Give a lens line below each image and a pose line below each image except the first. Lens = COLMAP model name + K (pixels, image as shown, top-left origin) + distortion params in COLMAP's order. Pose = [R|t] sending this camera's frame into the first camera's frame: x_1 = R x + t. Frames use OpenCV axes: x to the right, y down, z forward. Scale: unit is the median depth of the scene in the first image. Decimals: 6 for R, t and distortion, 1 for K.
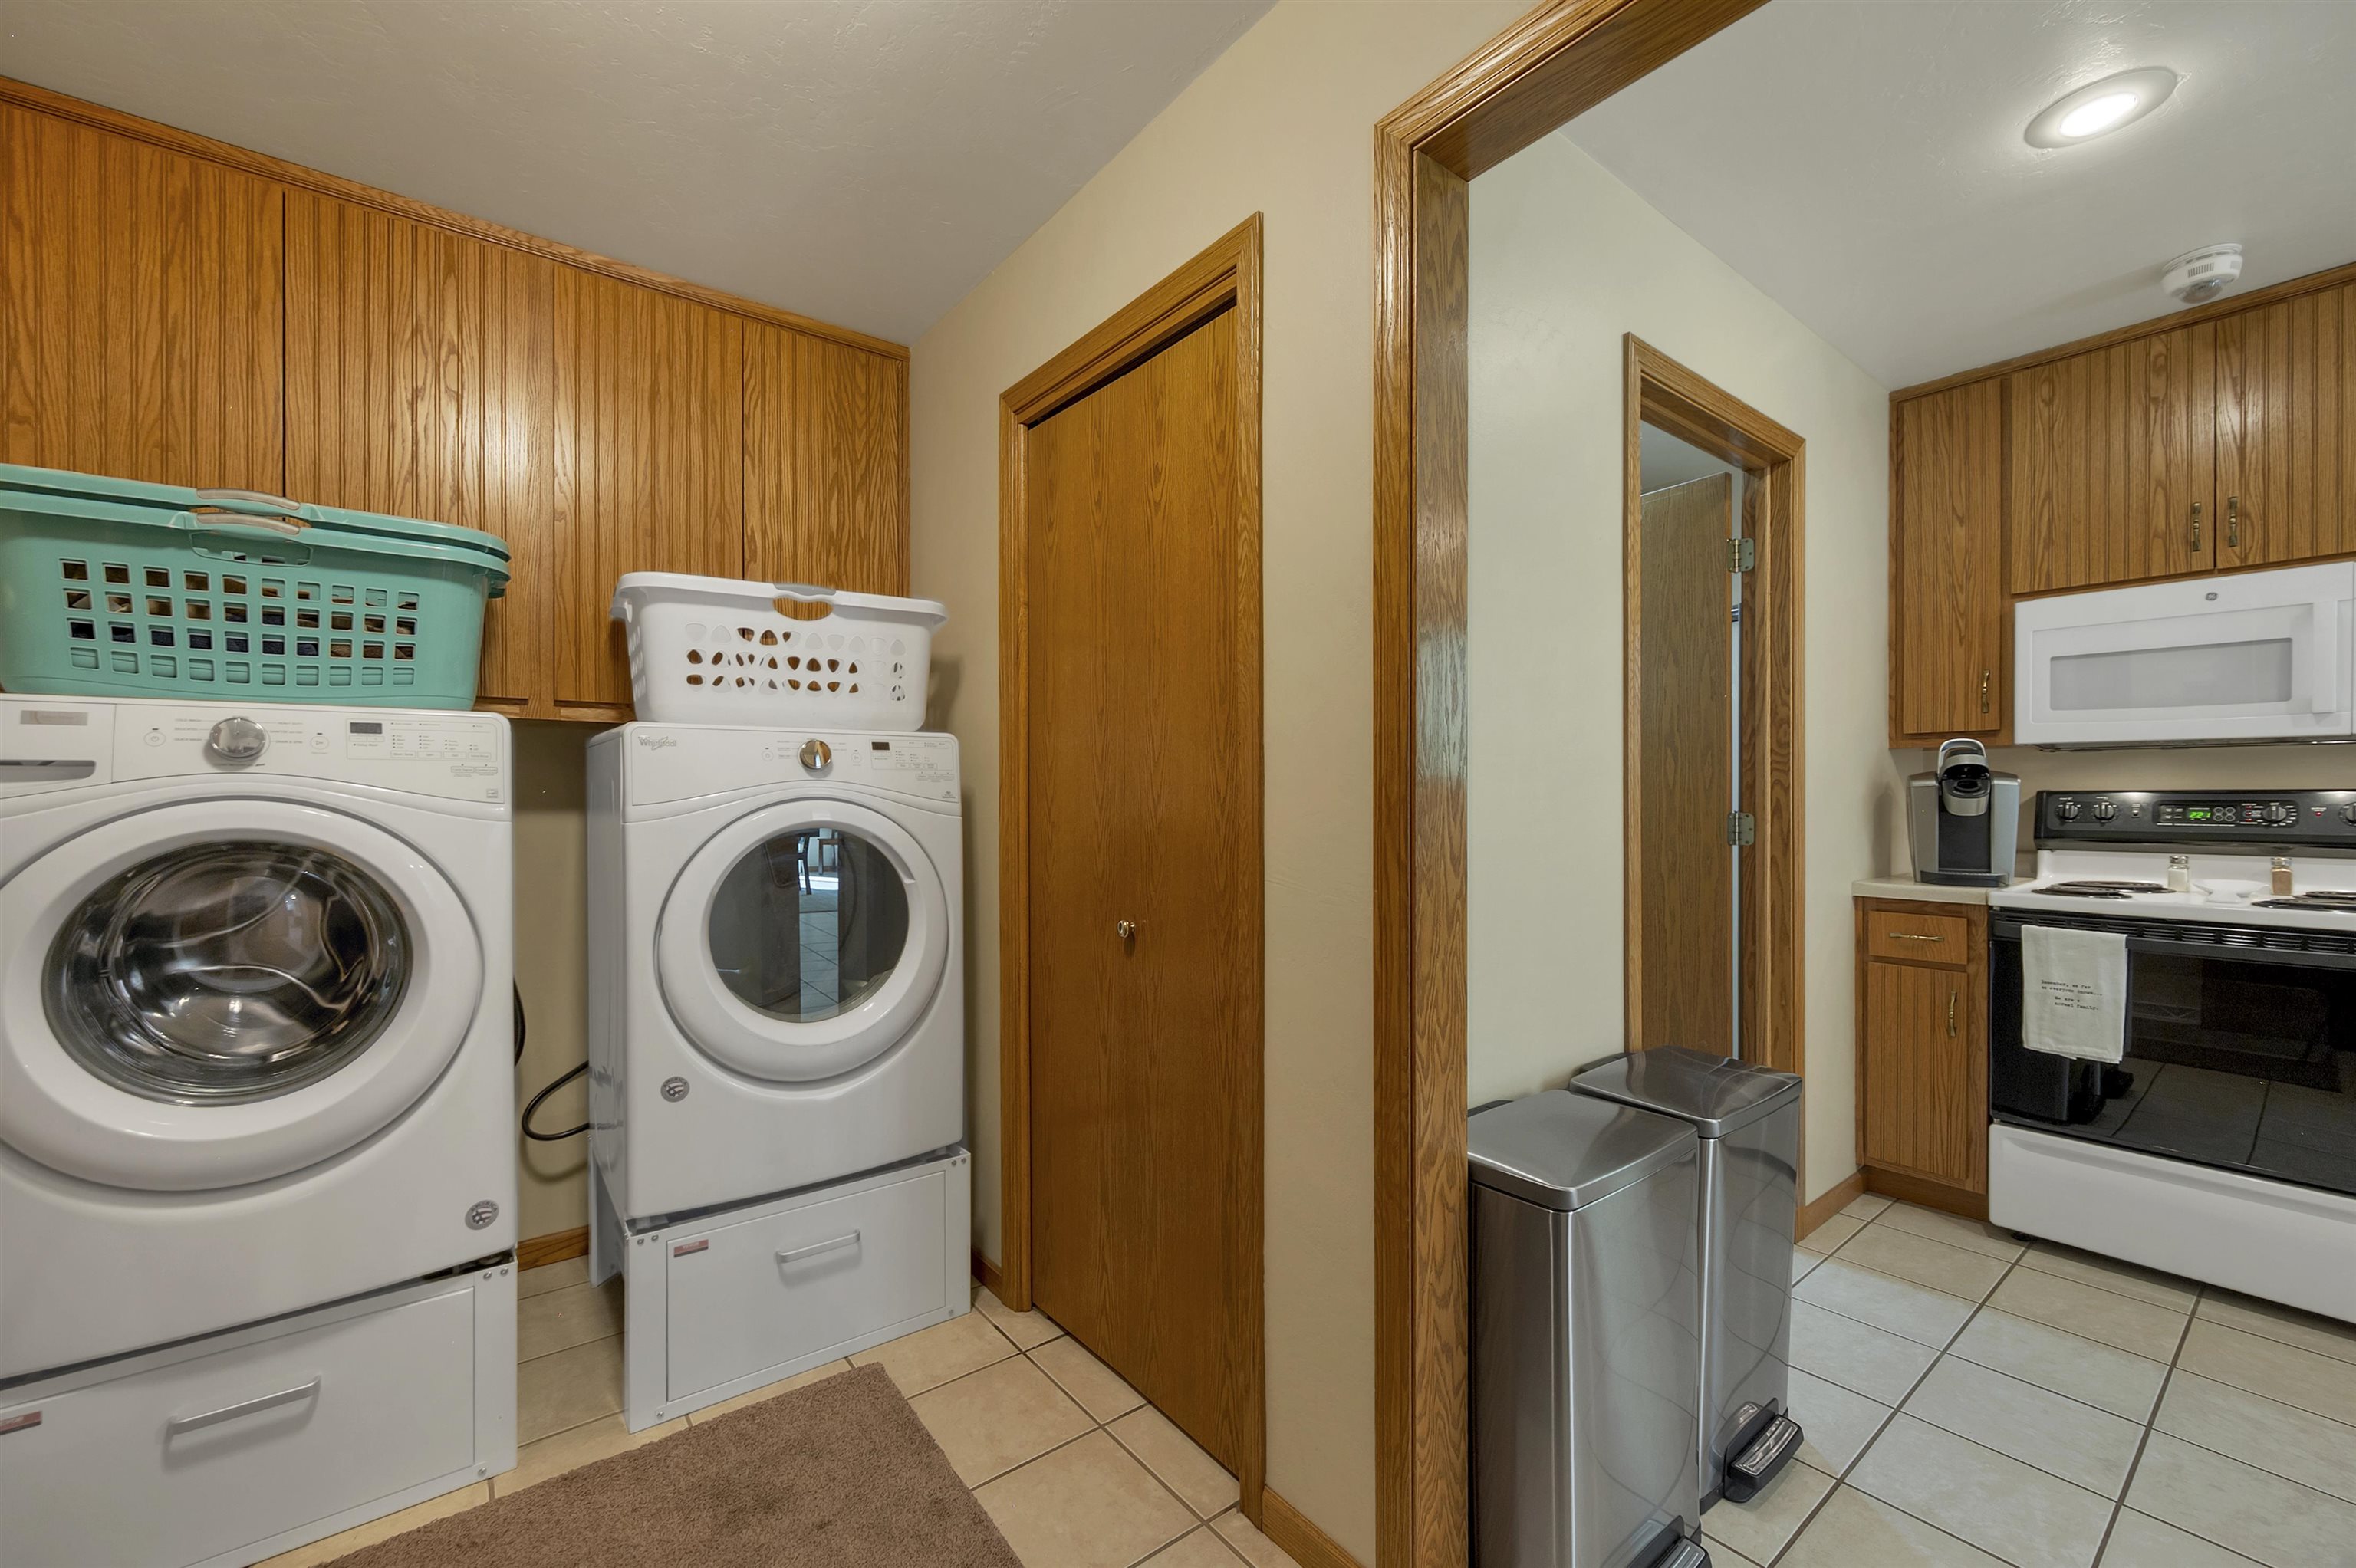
lens RADIAL K [[948.7, 0, 1175.0], [0, 948.7, 800.8], [0, 0, 1]] dist [0.000366, -0.000029]
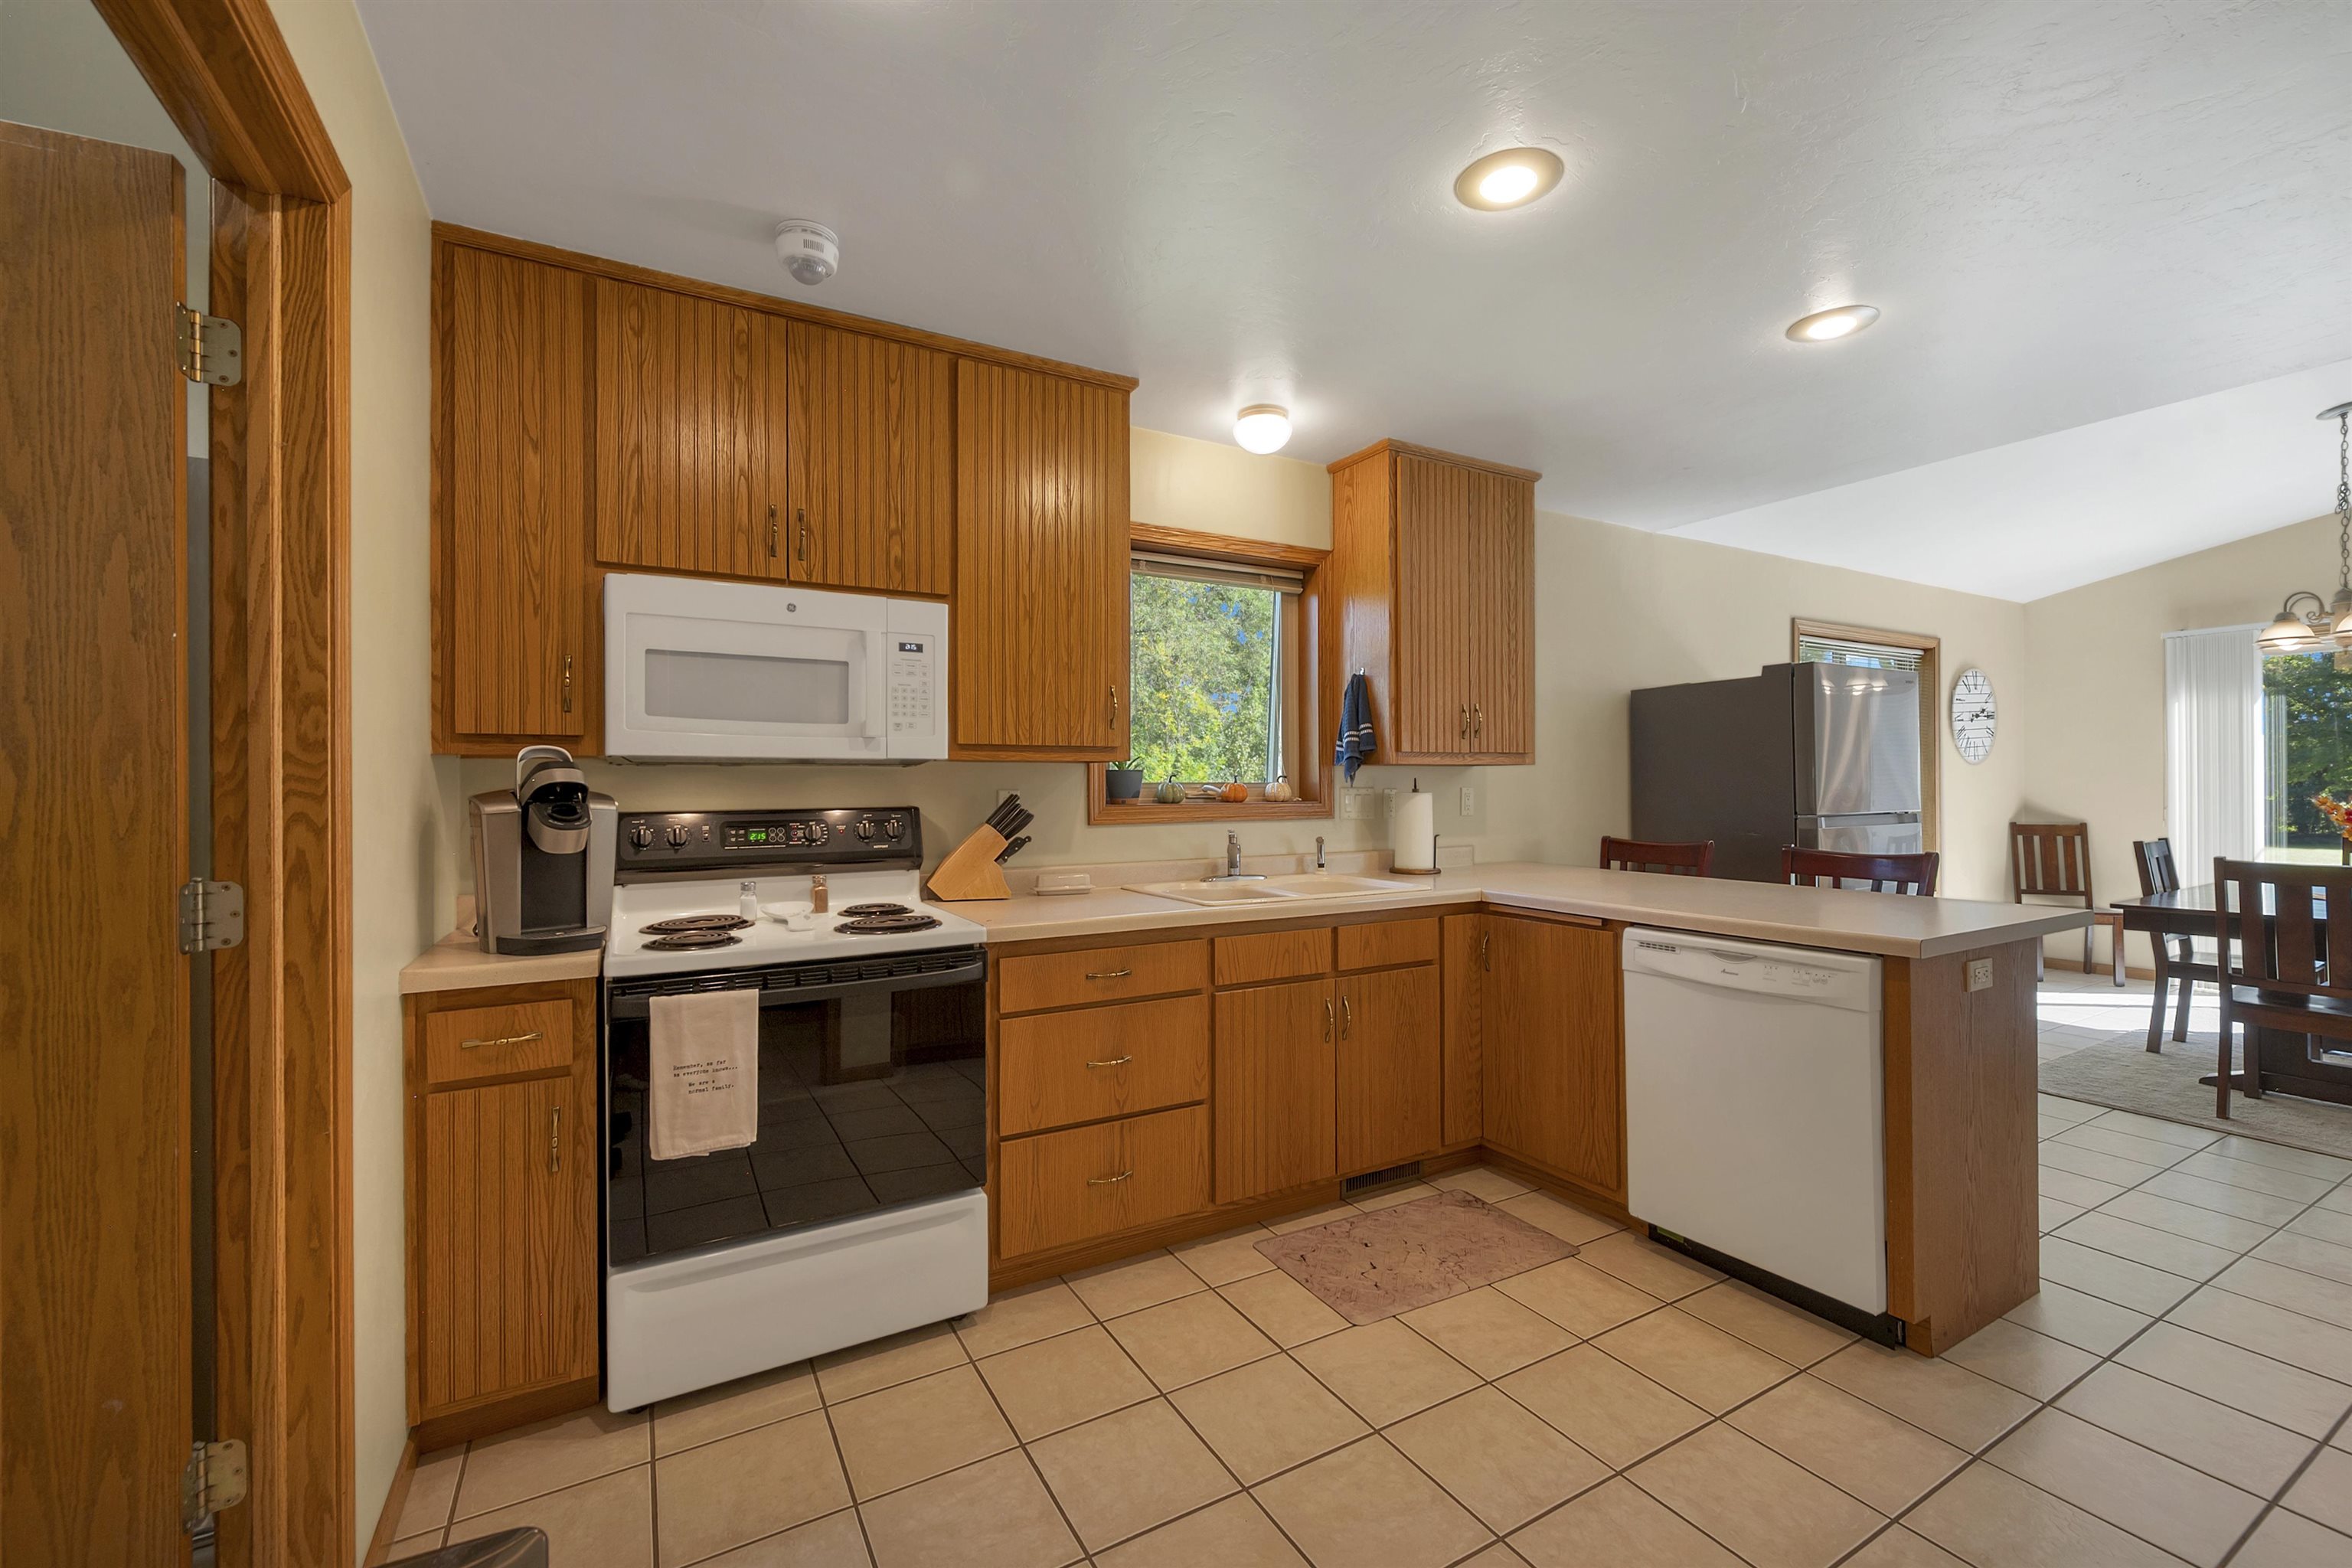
lens RADIAL K [[967.5, 0, 1187.1], [0, 967.5, 779.6], [0, 0, 1]] dist [0.000460, -0.000411]
pose [[0.138548, 0.005278, 0.990342, 0.193695], [0.011561, 0.999909, -0.006947, -0.032980], [-0.990288, 0.012412, 0.138474, 0.477684]]
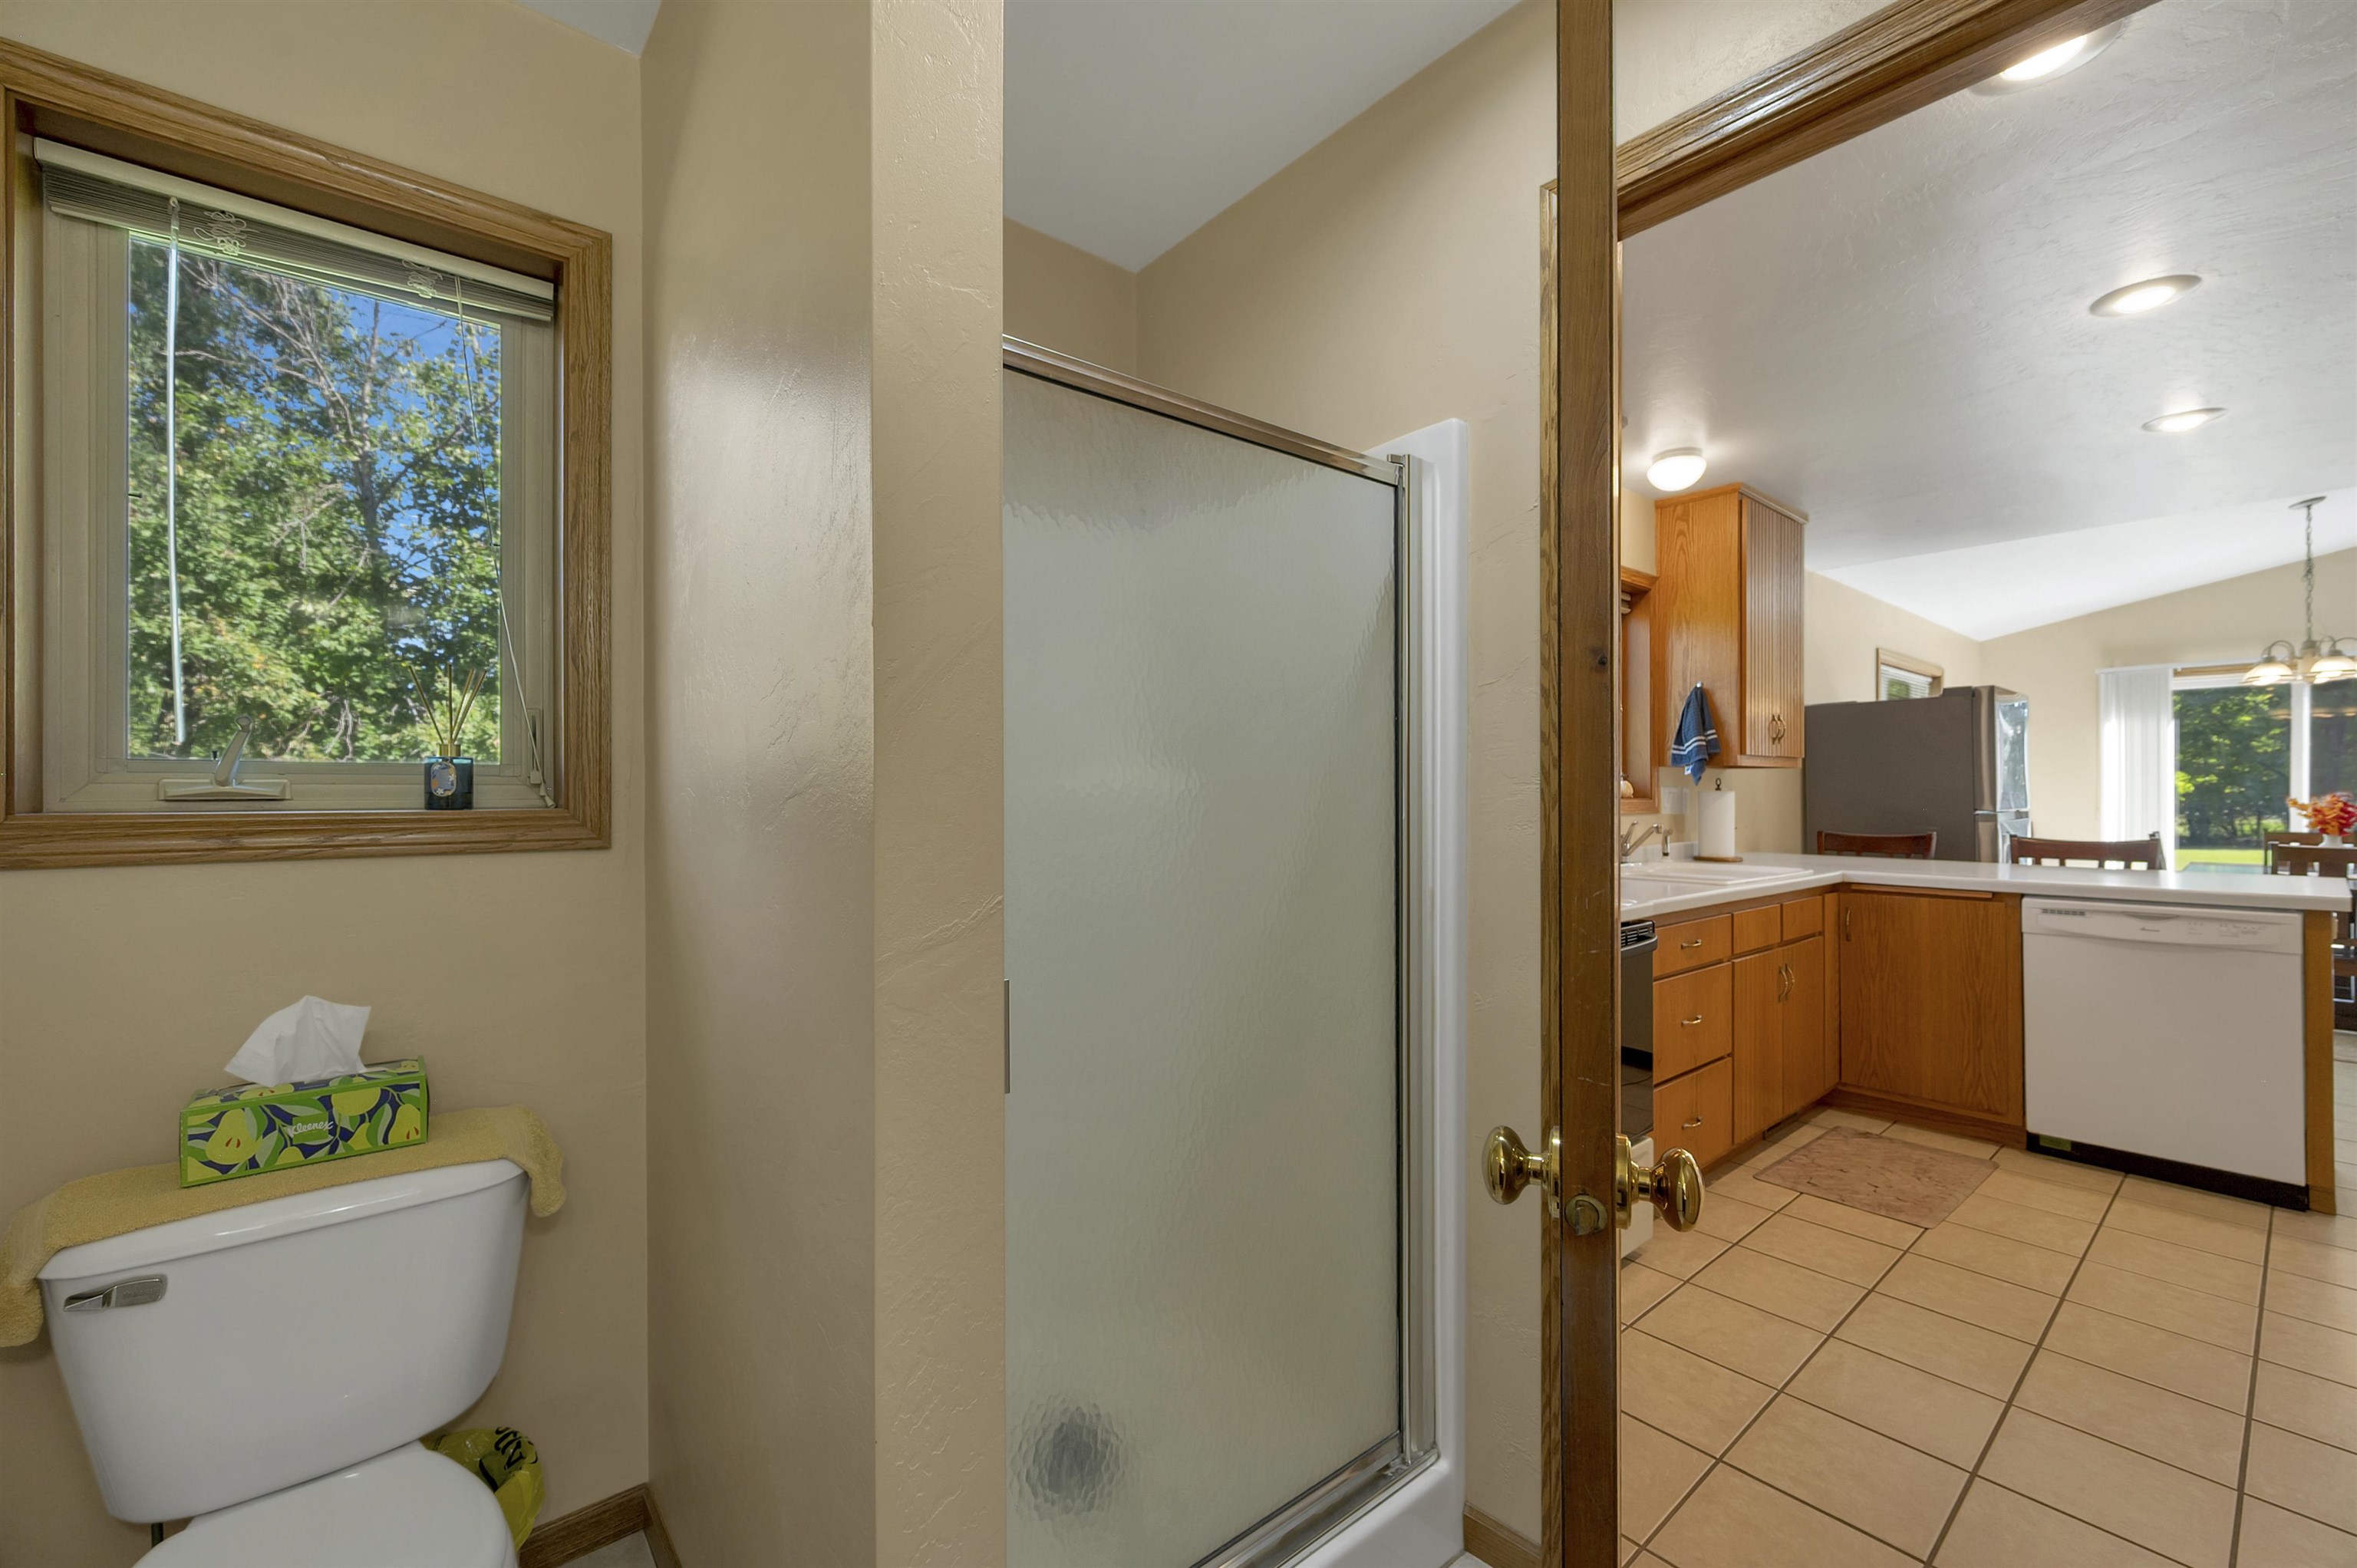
lens RADIAL K [[947.2, 0, 1181.5], [0, 947.2, 792.2], [0, 0, 1]] dist [-0.000870, -0.000402]
pose [[-0.036904, 0.002052, 0.999317, 0.079490], [0.008253, 0.999964, -0.001749, -0.021738], [-0.999285, 0.008183, -0.036919, 1.354296]]
